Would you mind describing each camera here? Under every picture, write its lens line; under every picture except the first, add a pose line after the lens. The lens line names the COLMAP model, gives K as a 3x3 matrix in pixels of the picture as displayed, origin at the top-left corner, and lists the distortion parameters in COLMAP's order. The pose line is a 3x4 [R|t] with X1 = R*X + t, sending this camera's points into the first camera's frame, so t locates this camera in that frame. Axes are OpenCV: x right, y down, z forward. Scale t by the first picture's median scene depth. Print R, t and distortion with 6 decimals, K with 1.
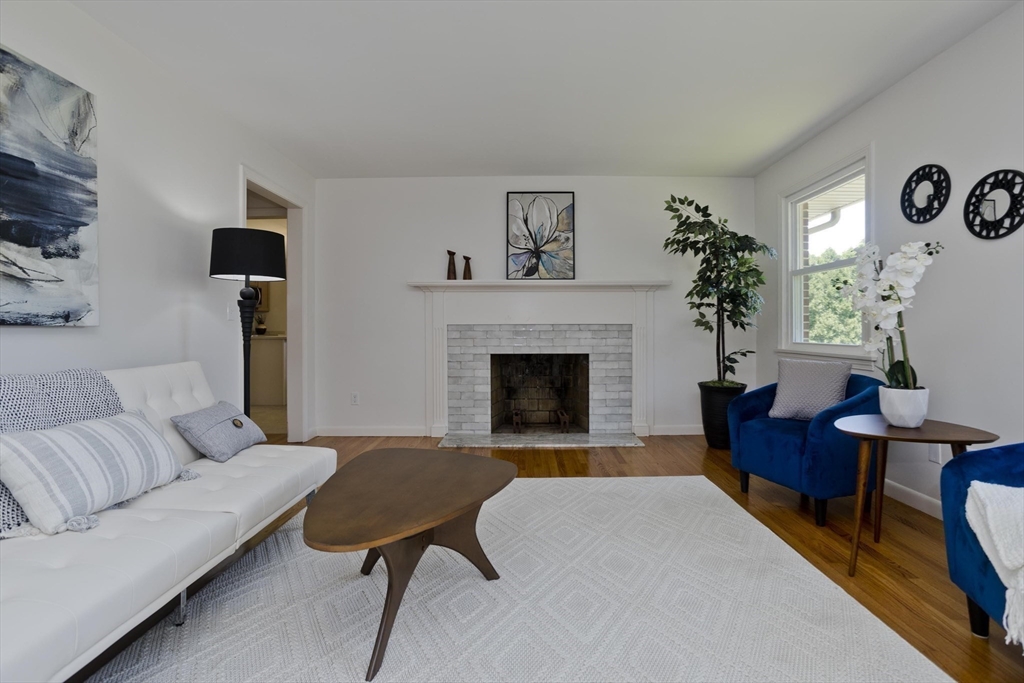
lens RADIAL K [[505.0, 0, 529.4], [0, 505.0, 327.1], [0, 0, 1]] dist [-0.038591, 0.032696]
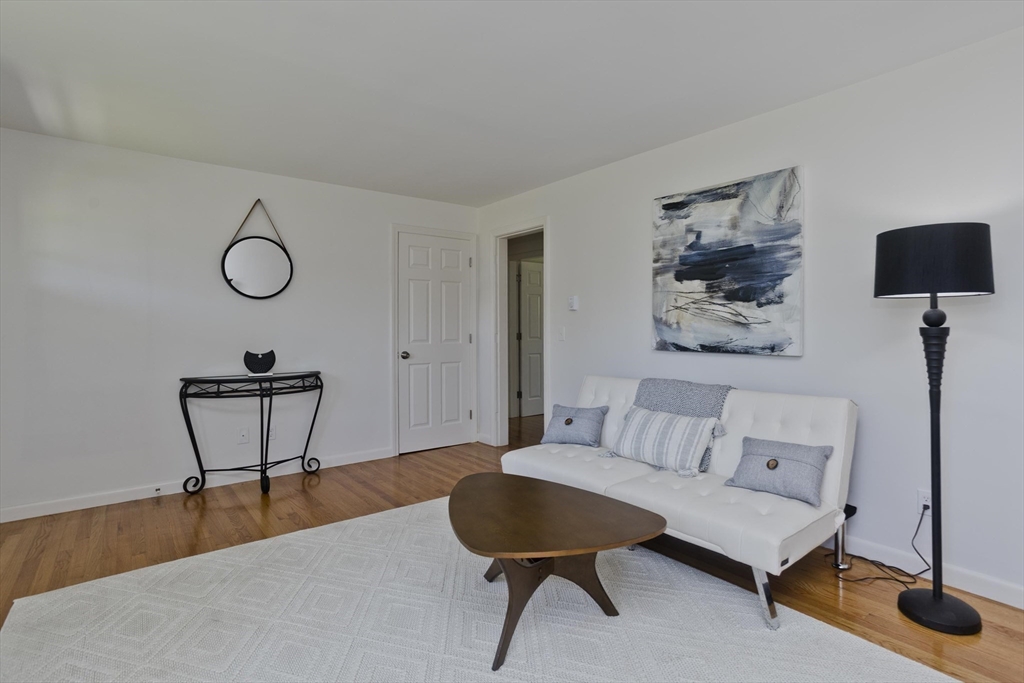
lens RADIAL K [[525.4, 0, 571.6], [0, 525.4, 325.6], [0, 0, 1]] dist [-0.035362, 0.003638]
pose [[-0.754955, 0.007727, -0.655731, 0.204700], [0.010952, 0.999940, -0.000826, -0.043220], [0.655685, -0.007805, -0.754995, 0.857480]]
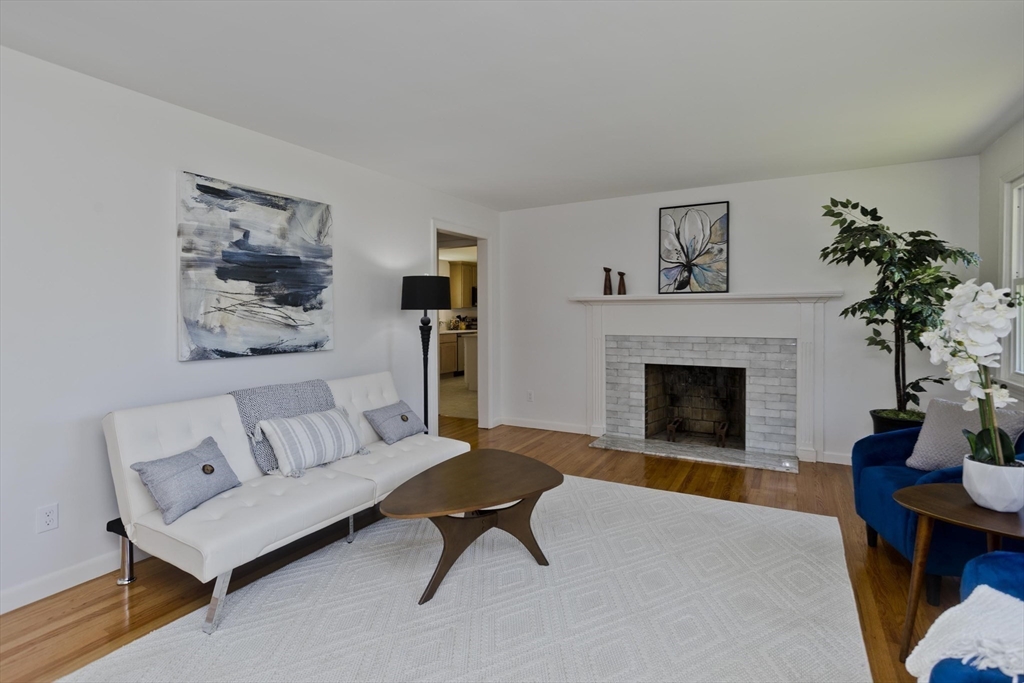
lens RADIAL K [[505.0, 0, 511.3], [0, 505.0, 320.9], [0, 0, 1]] dist [-0.038591, 0.032696]
pose [[0.865616, 0.005299, -0.500681, 0.234651], [0.005313, 0.999791, 0.019766, -0.065690], [0.500681, -0.019770, 0.865406, -0.057490]]
